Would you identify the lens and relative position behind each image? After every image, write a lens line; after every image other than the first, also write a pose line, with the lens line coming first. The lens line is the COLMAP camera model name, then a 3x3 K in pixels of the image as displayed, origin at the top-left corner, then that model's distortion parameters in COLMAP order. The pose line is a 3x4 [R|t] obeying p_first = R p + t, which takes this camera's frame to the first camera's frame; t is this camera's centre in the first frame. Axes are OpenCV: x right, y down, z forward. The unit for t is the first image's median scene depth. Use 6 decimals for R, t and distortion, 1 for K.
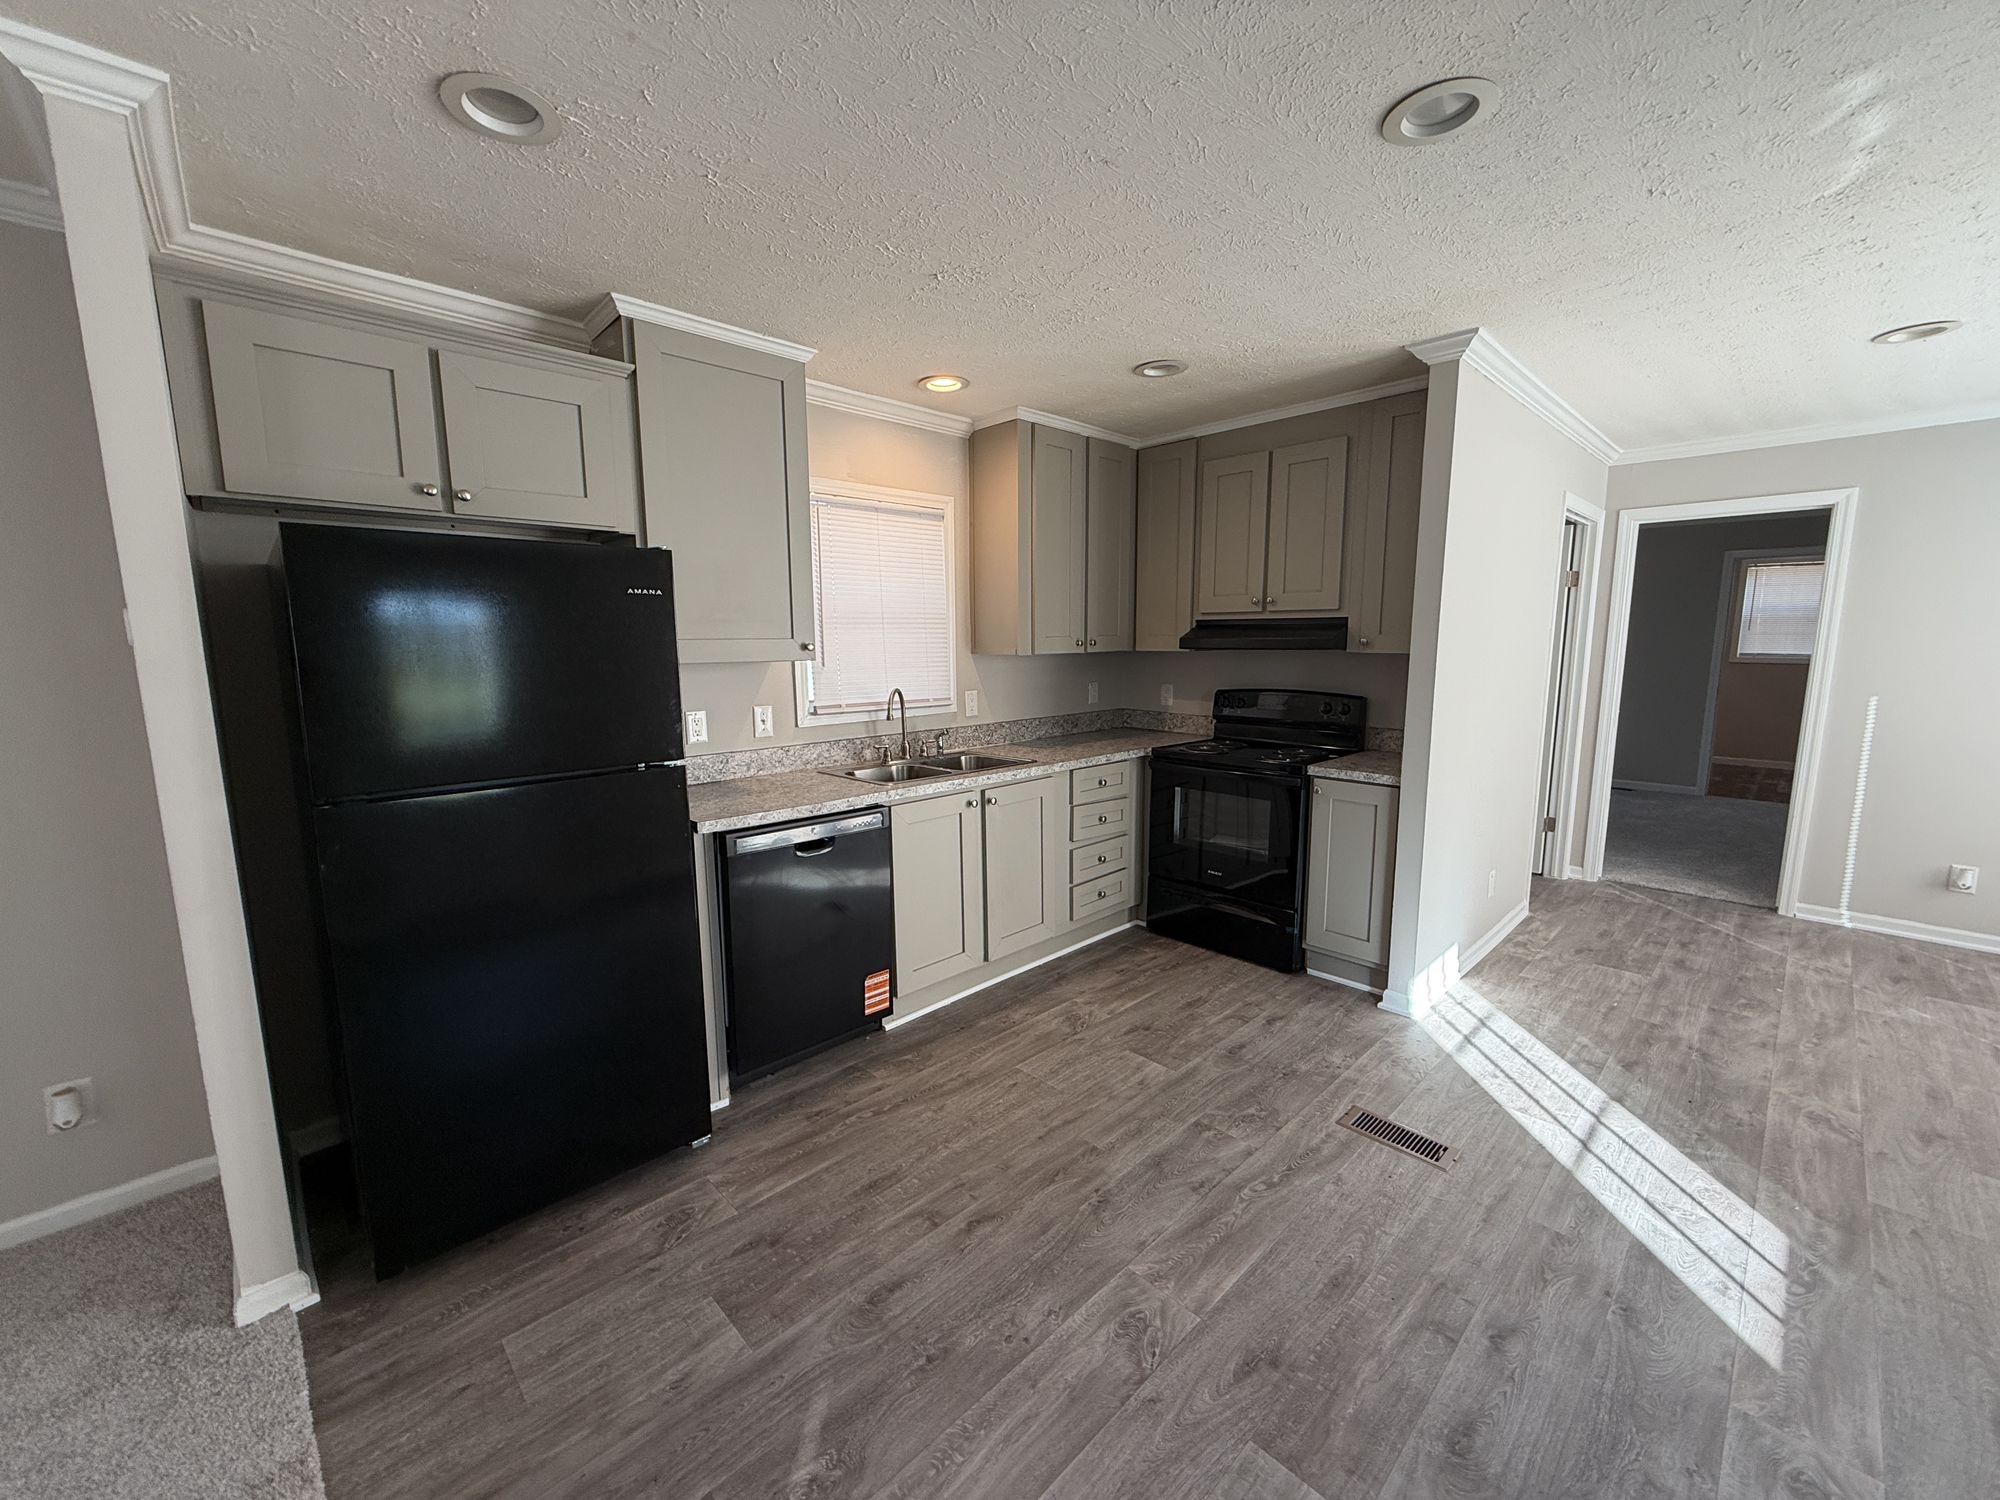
lens RADIAL K [[797.9, 0, 1002.8], [0, 797.9, 746.7], [0, 0, 1]] dist [0.001336, -0.000406]
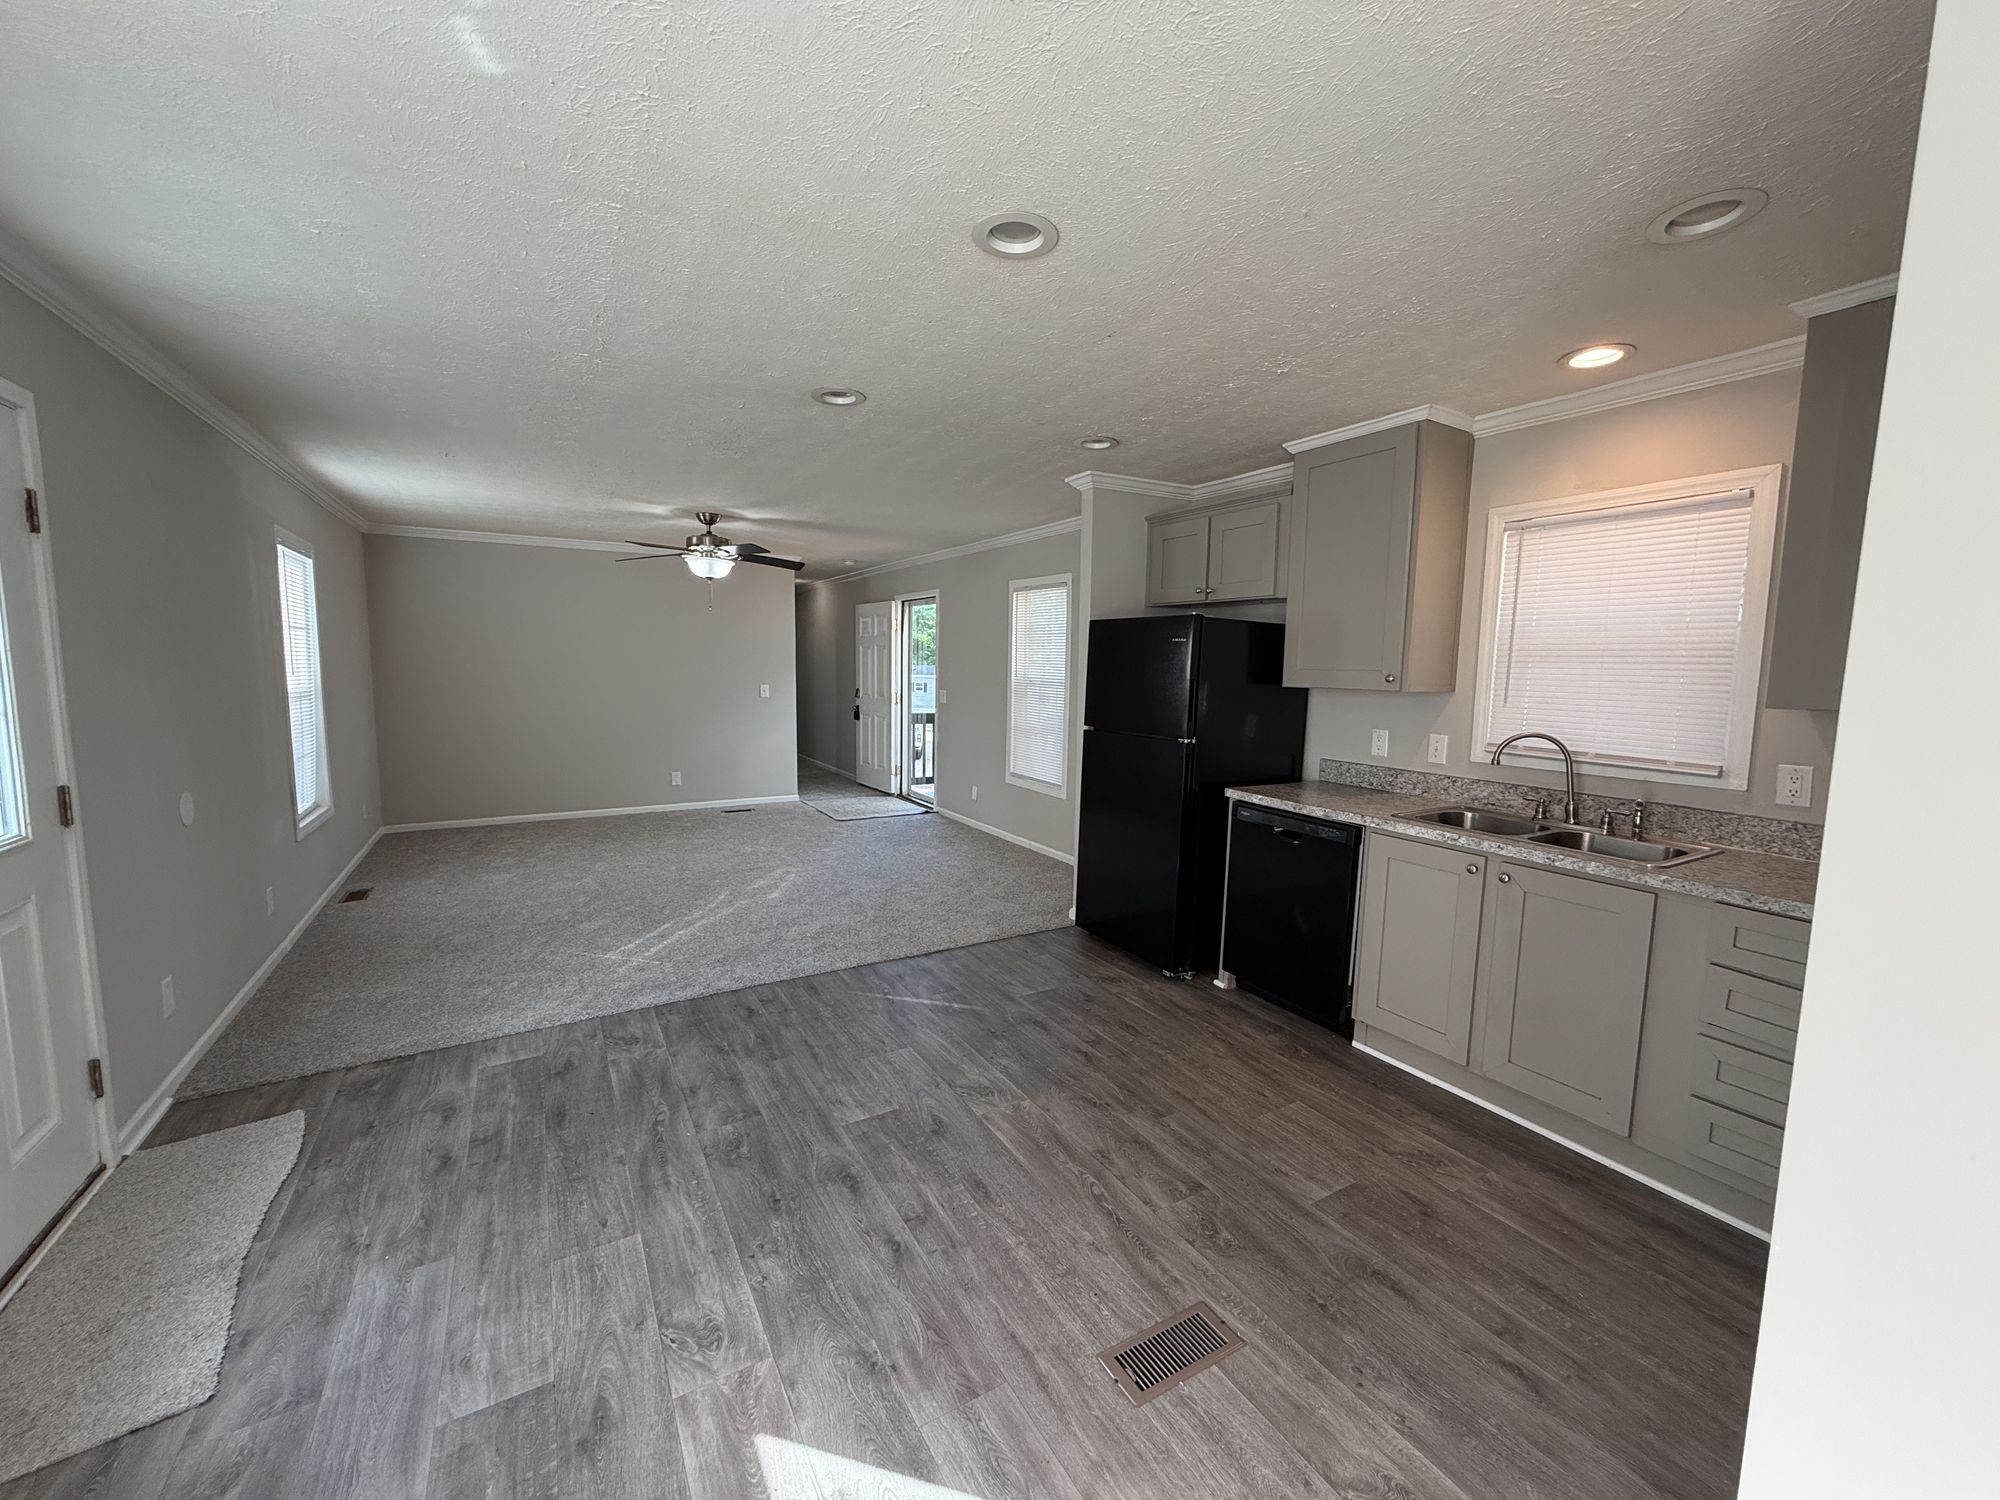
lens RADIAL K [[797.9, 0, 998.1], [0, 797.9, 749.3], [0, 0, 1]] dist [0.001336, -0.000406]
pose [[-0.241478, 0.108122, -0.964364, 0.883405], [-0.148683, 0.977917, 0.146872, -0.102139], [0.958948, 0.178851, -0.220070, 0.679377]]
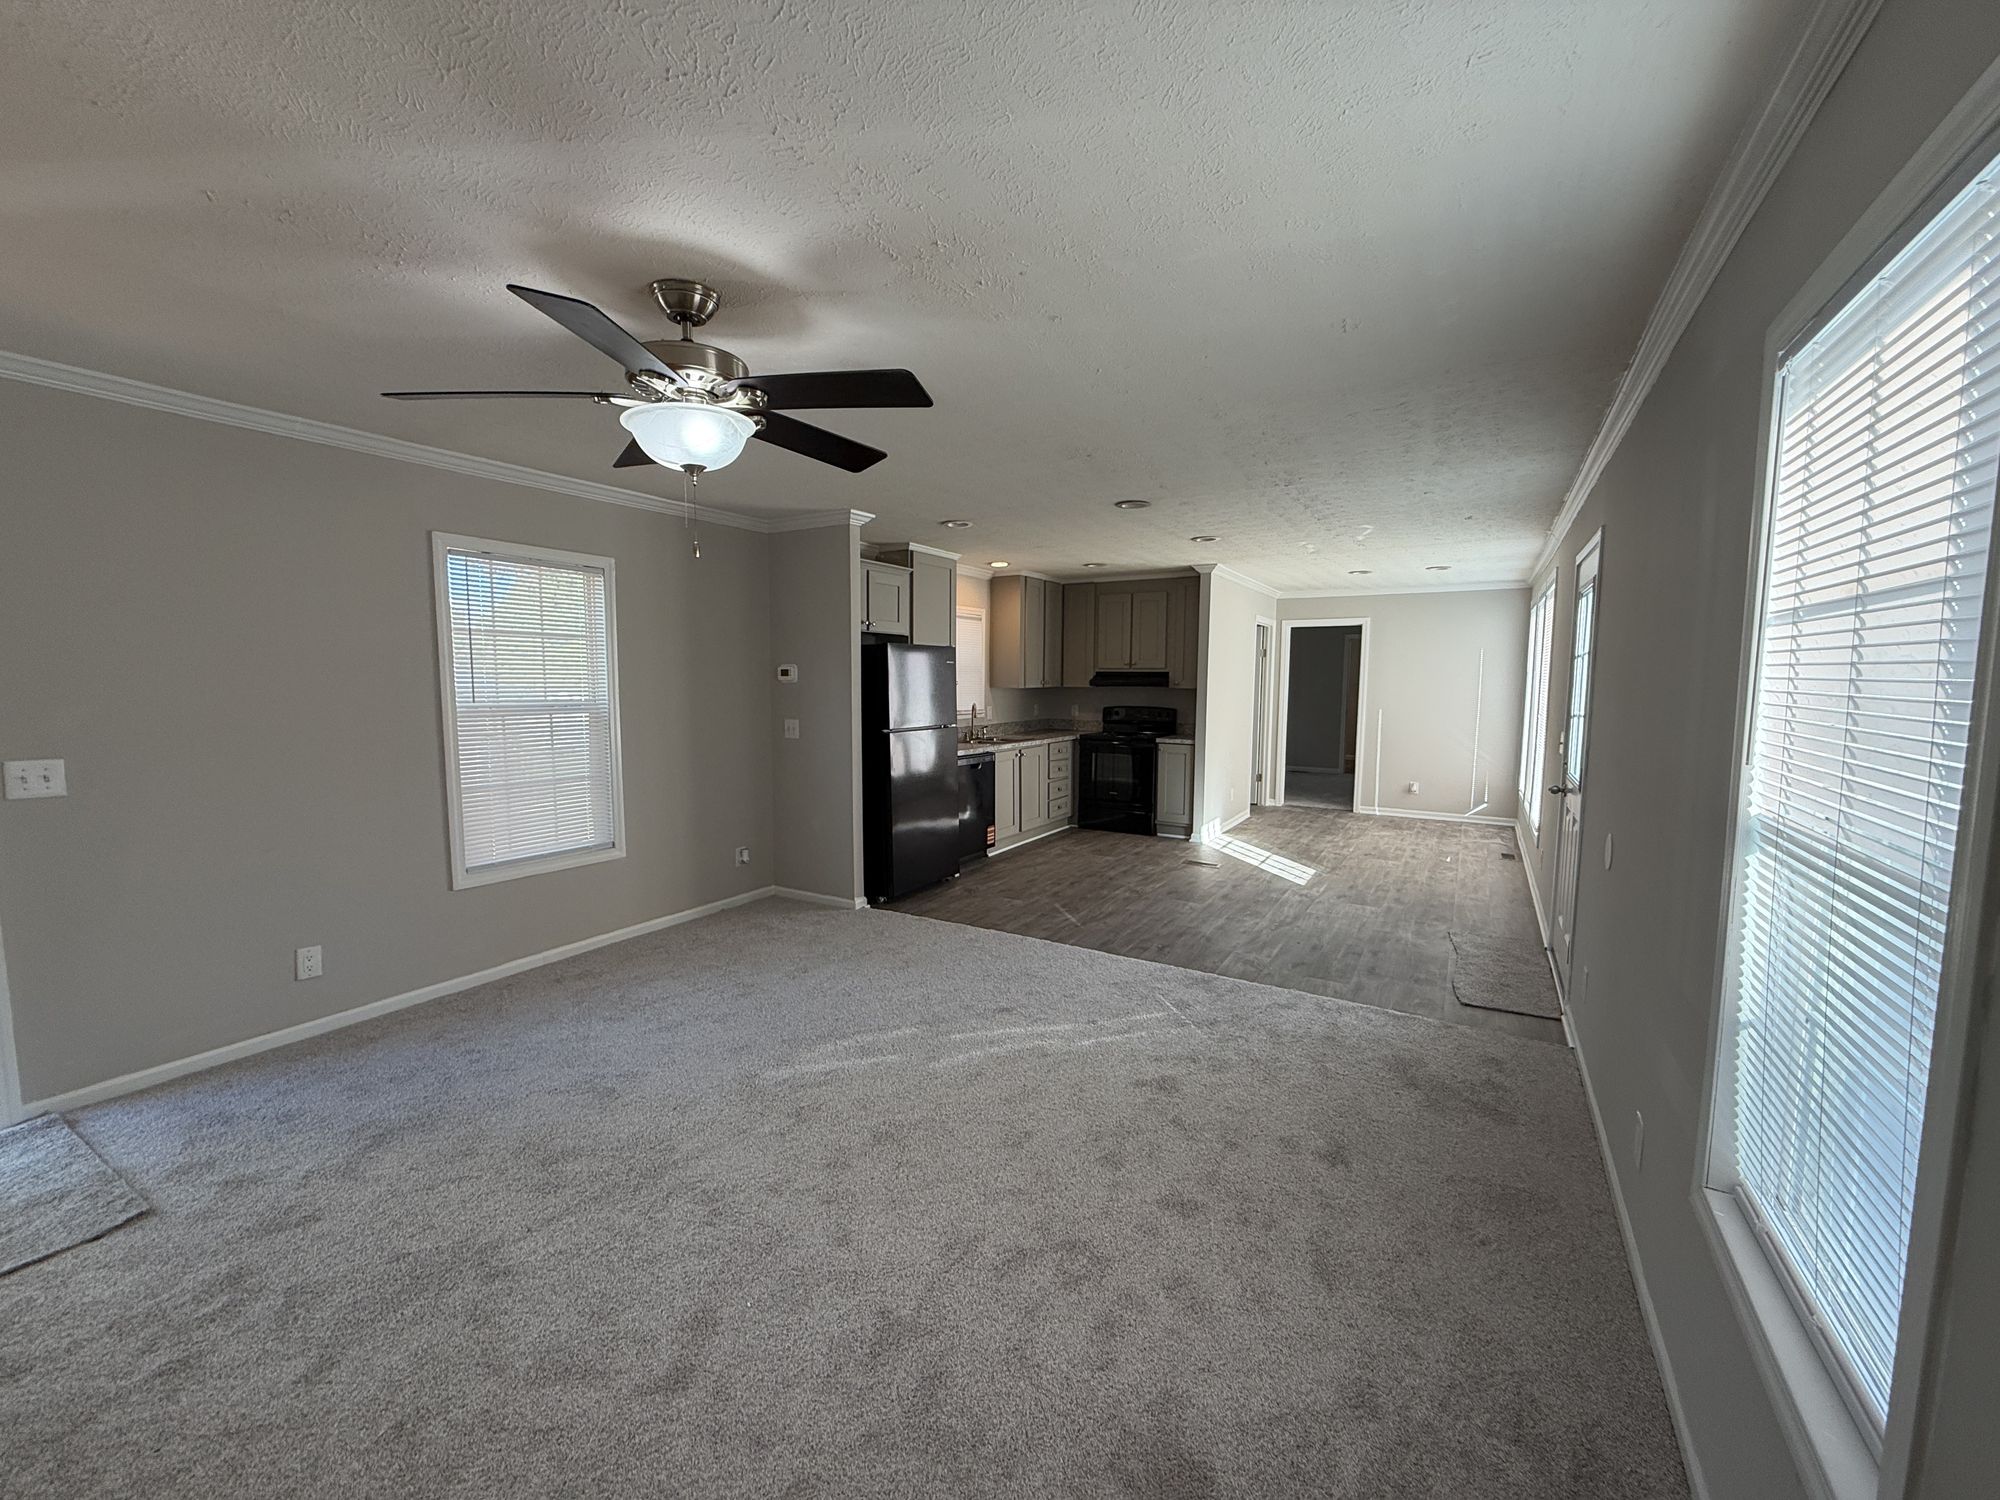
lens RADIAL K [[797.9, 0, 1005.3], [0, 797.9, 746.3], [0, 0, 1]] dist [0.001336, -0.000406]
pose [[0.964591, -0.011411, 0.263502, -0.644163], [0.024948, 0.998532, -0.048085, 0.150525], [-0.262566, 0.052957, 0.963460, -1.090355]]
